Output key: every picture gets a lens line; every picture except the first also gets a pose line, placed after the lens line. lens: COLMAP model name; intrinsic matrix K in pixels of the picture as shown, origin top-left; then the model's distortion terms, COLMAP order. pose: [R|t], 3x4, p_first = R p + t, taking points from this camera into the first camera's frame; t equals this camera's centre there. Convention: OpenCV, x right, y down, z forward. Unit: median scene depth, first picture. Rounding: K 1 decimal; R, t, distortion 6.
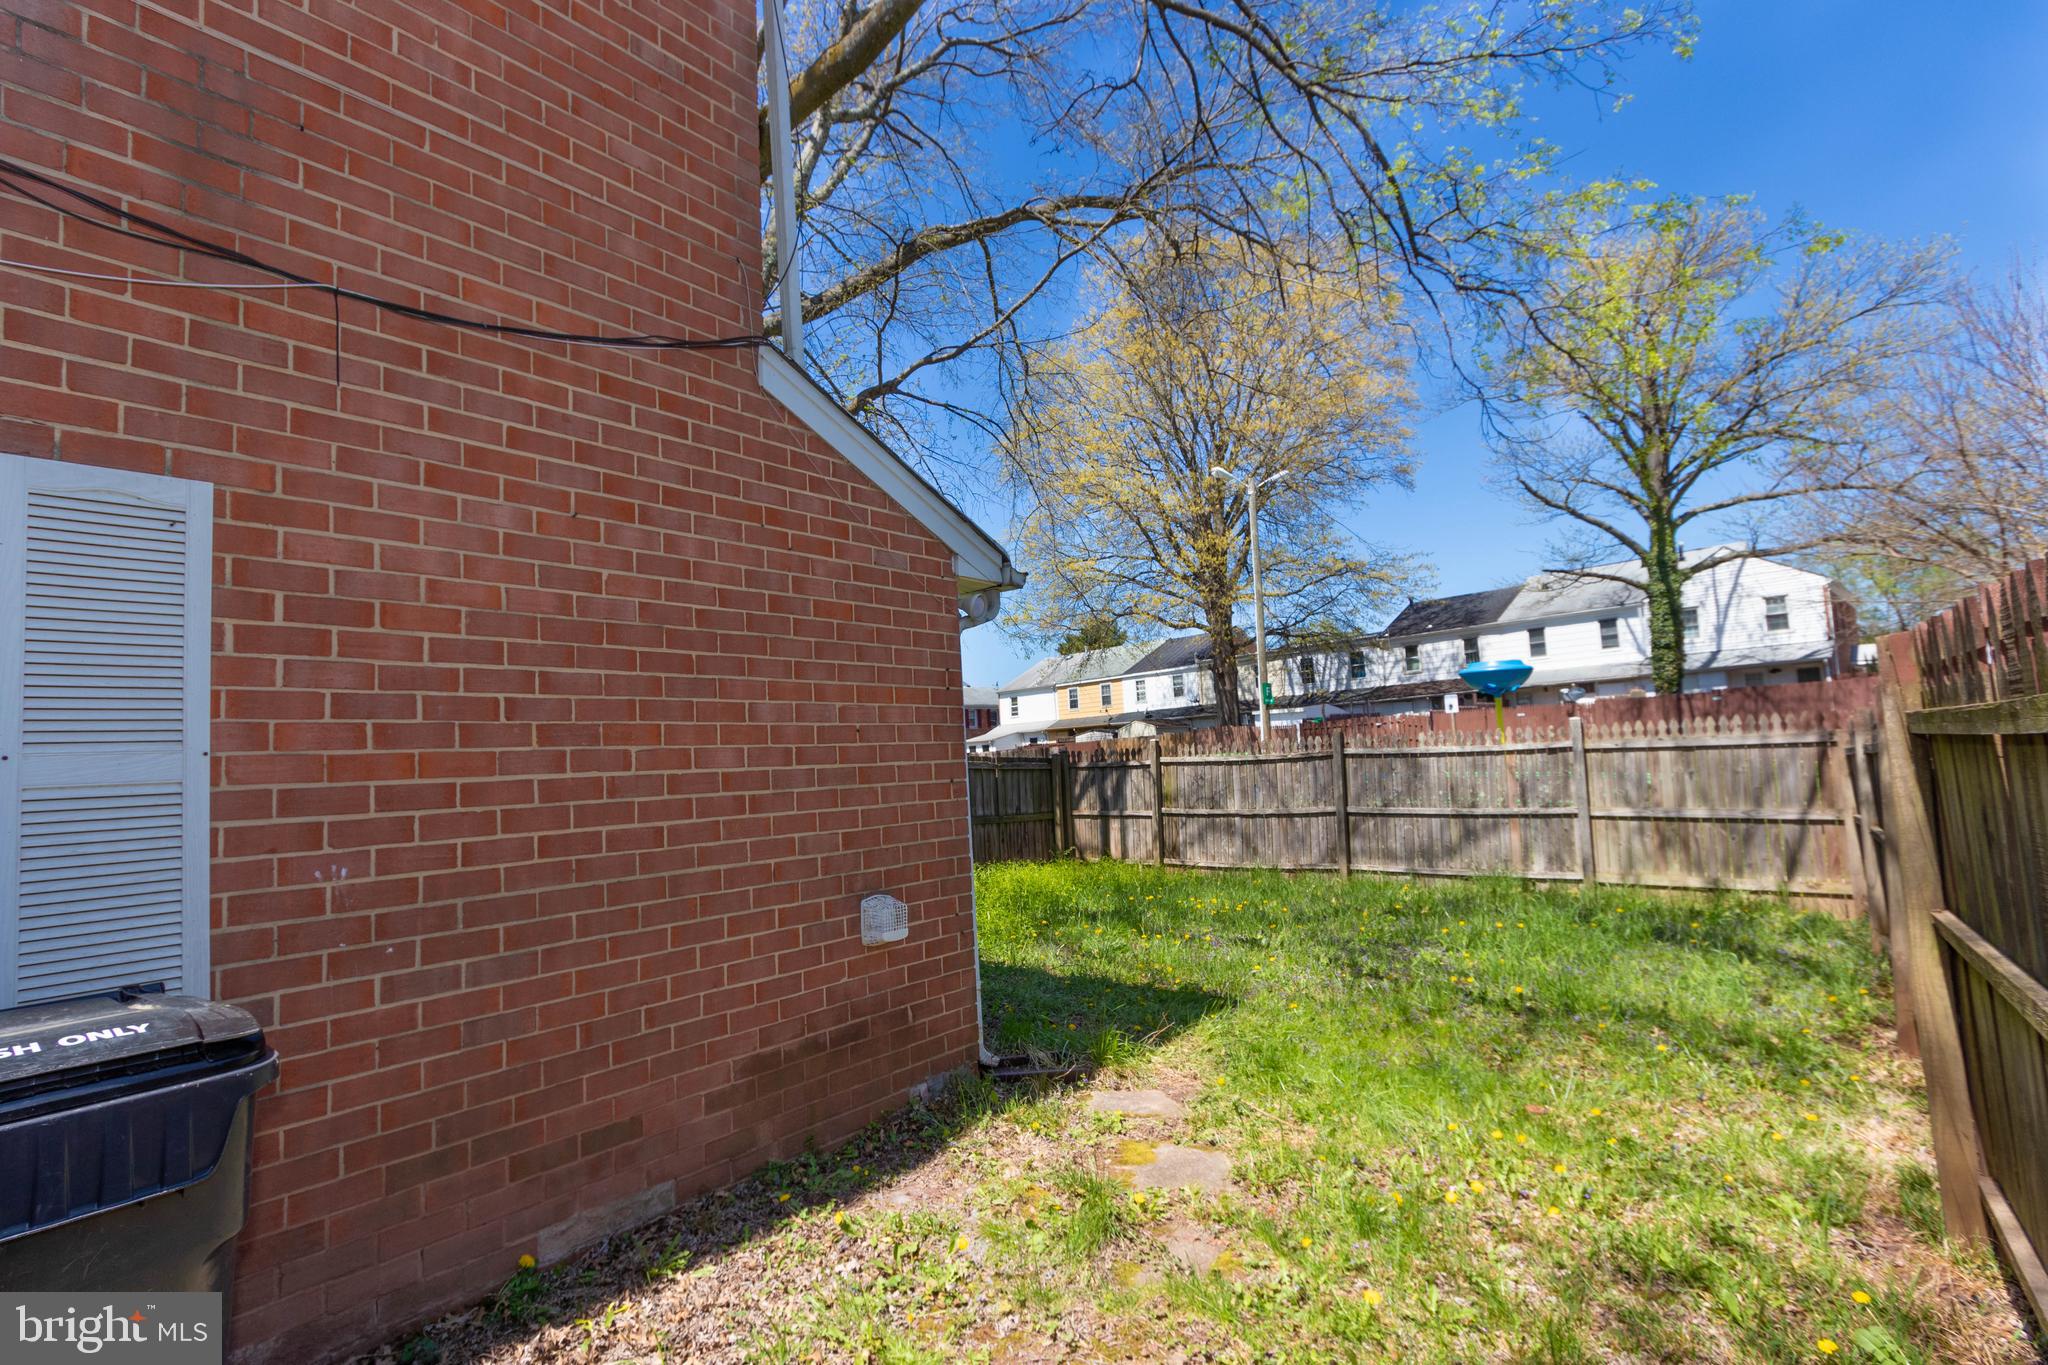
lens RADIAL K [[948.9, 0, 1030.2], [0, 948.9, 687.3], [0, 0, 1]] dist [0.003366, -0.000933]
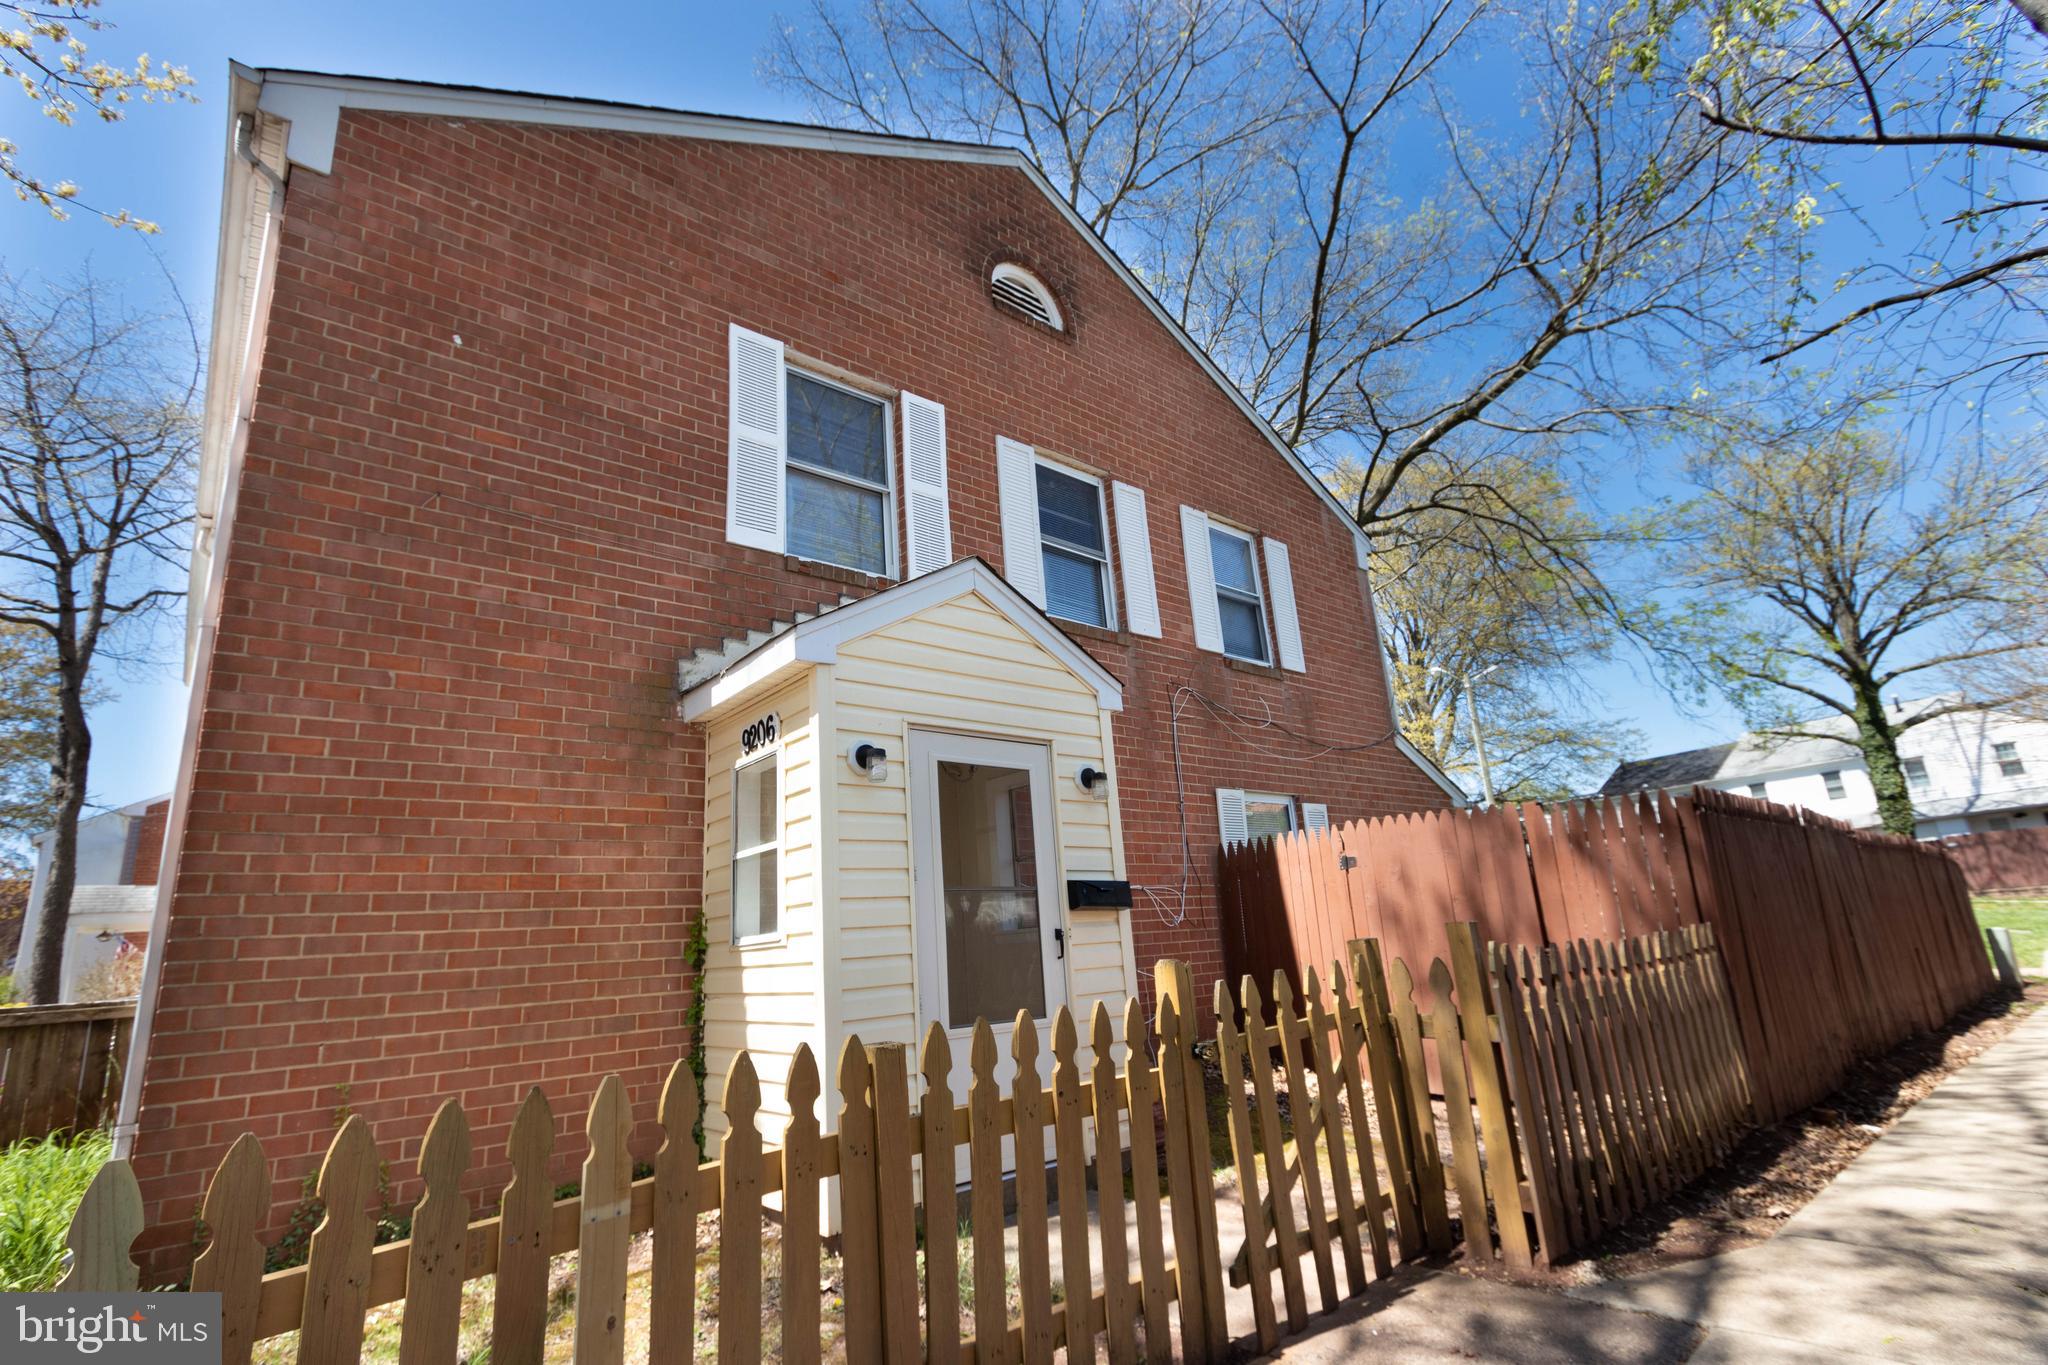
lens RADIAL K [[948.9, 0, 1030.2], [0, 948.9, 687.3], [0, 0, 1]] dist [0.003366, -0.000933]
pose [[0.984500, -0.064681, -0.163023, -0.099235], [0.034037, 0.982302, -0.184185, -0.000583], [0.172052, 0.175781, 0.969278, -0.220777]]
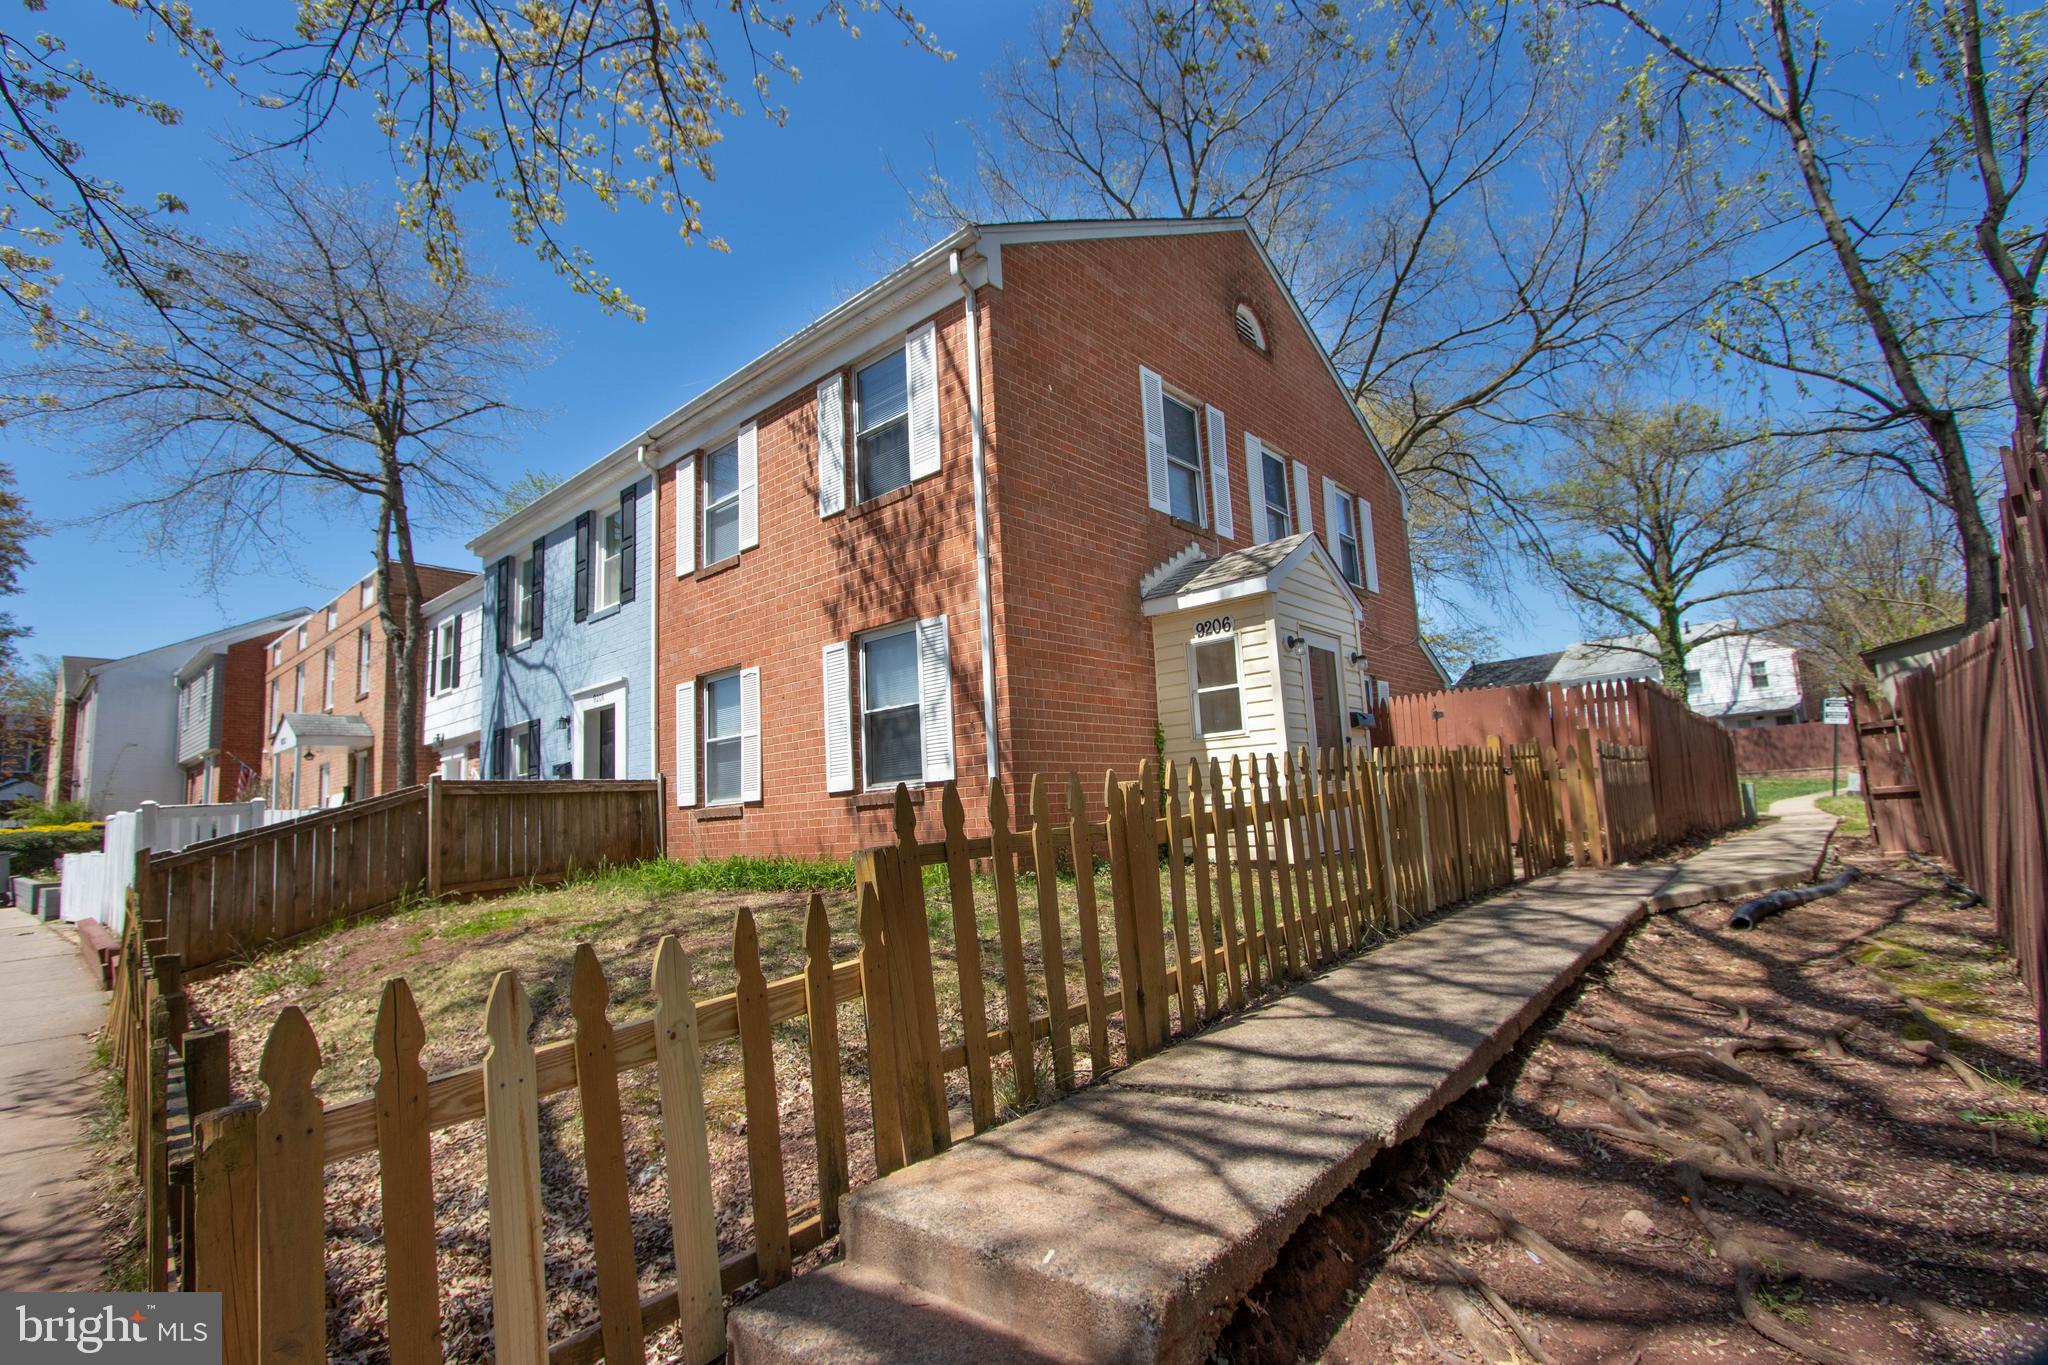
lens RADIAL K [[954.4, 0, 1024.0], [0, 954.4, 682.5], [0, 0, 1]] dist [-0.018418, 0.000021]
pose [[0.999645, -0.004336, -0.026285, -0.219167], [0.002717, 0.998116, -0.061300, 0.011234], [0.026501, 0.061207, 0.997773, -0.364376]]
